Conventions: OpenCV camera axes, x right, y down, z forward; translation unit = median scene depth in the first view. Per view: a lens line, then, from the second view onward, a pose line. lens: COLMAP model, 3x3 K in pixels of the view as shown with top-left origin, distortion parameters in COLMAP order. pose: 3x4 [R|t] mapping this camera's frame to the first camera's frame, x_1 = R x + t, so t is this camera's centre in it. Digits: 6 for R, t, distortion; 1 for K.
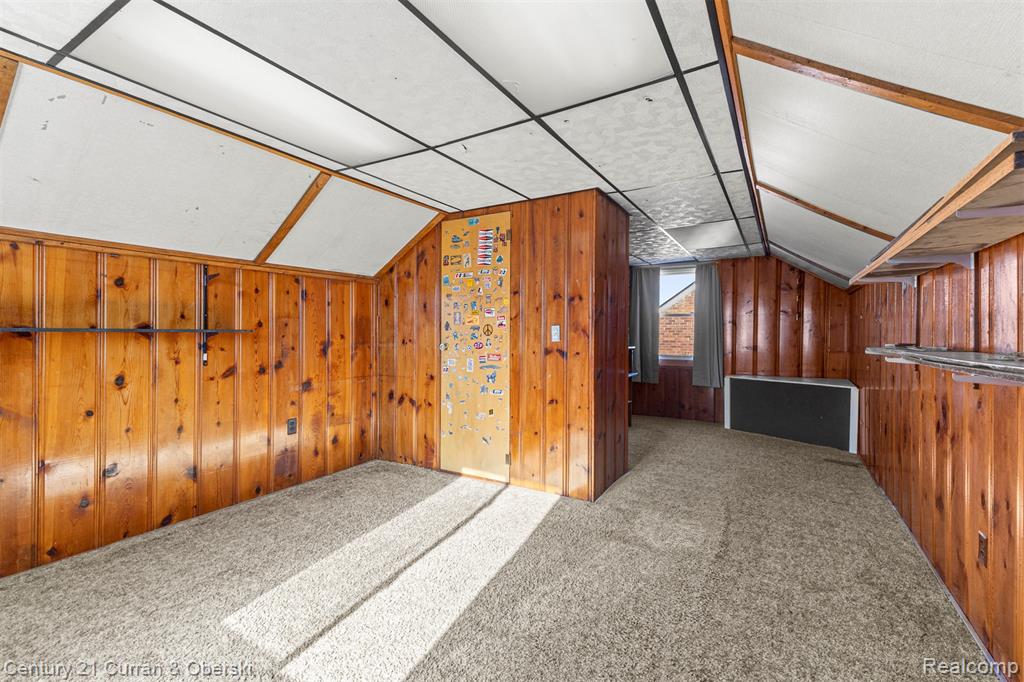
lens RADIAL K [[449.8, 0, 514.9], [0, 449.8, 338.5], [0, 0, 1]] dist [0.014678, -0.001378]
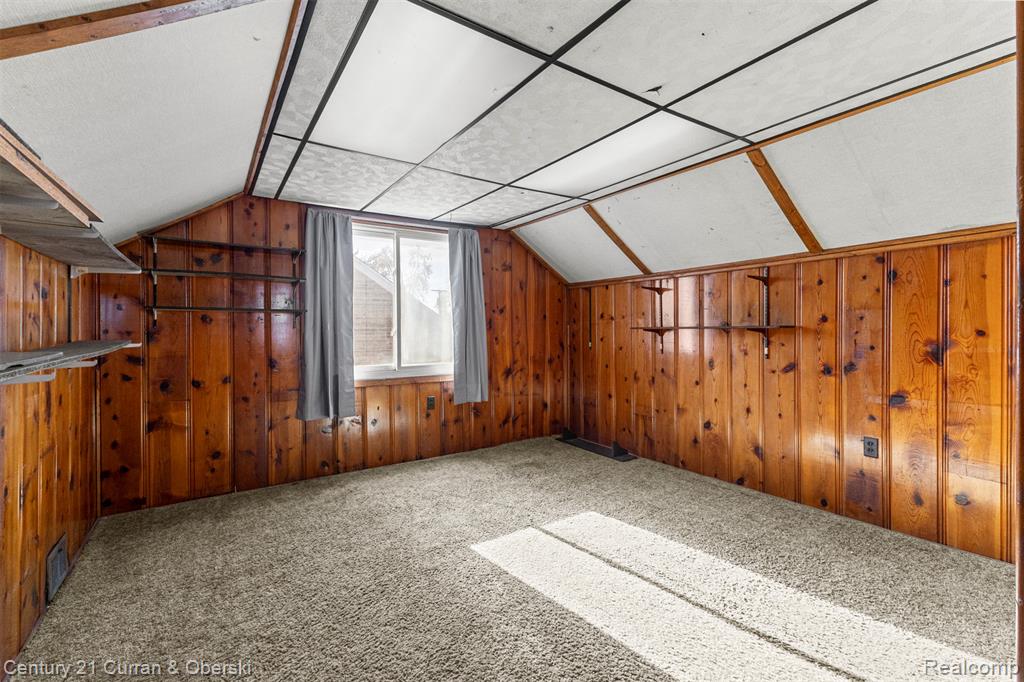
lens RADIAL K [[446.6, 0, 511.6], [0, 446.6, 335.4], [0, 0, 1]] dist [0.012577, -0.000637]
pose [[-0.432038, 0.008645, -0.901814, 0.565330], [-0.007161, 0.999890, 0.013016, -0.006455], [0.901827, 0.012082, -0.431929, 0.911138]]
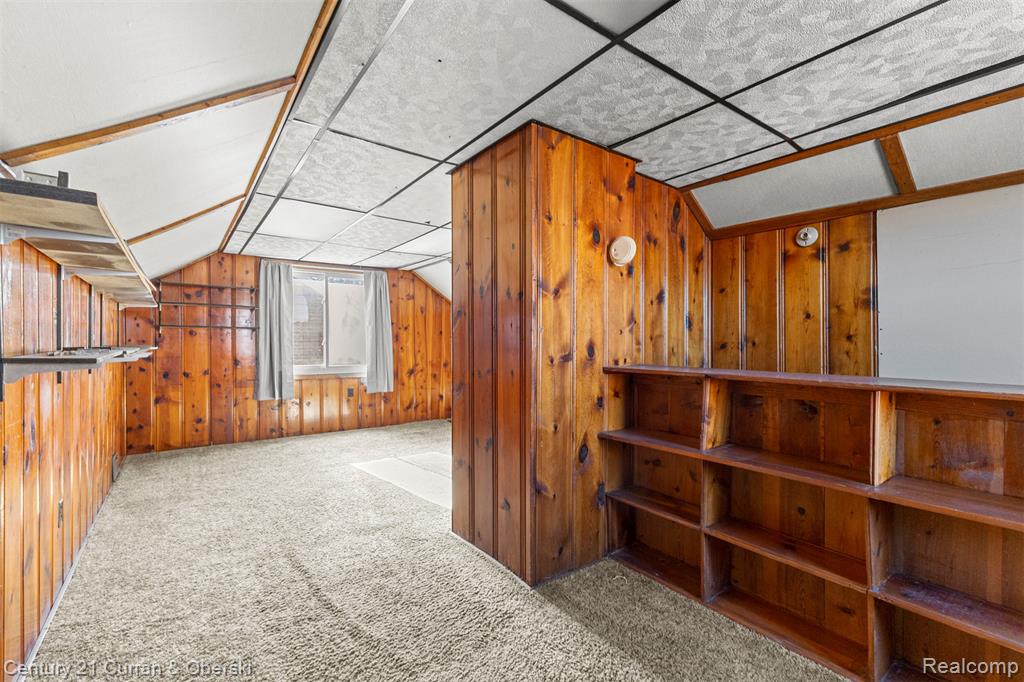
lens RADIAL K [[455.7, 0, 511.8], [0, 455.7, 352.2], [0, 0, 1]] dist [0.015319, -0.000044]
pose [[-0.399879, 0.009606, -0.916518, 1.008176], [-0.011604, 0.999812, 0.015541, 0.005131], [0.916494, 0.016850, -0.399692, 1.567415]]
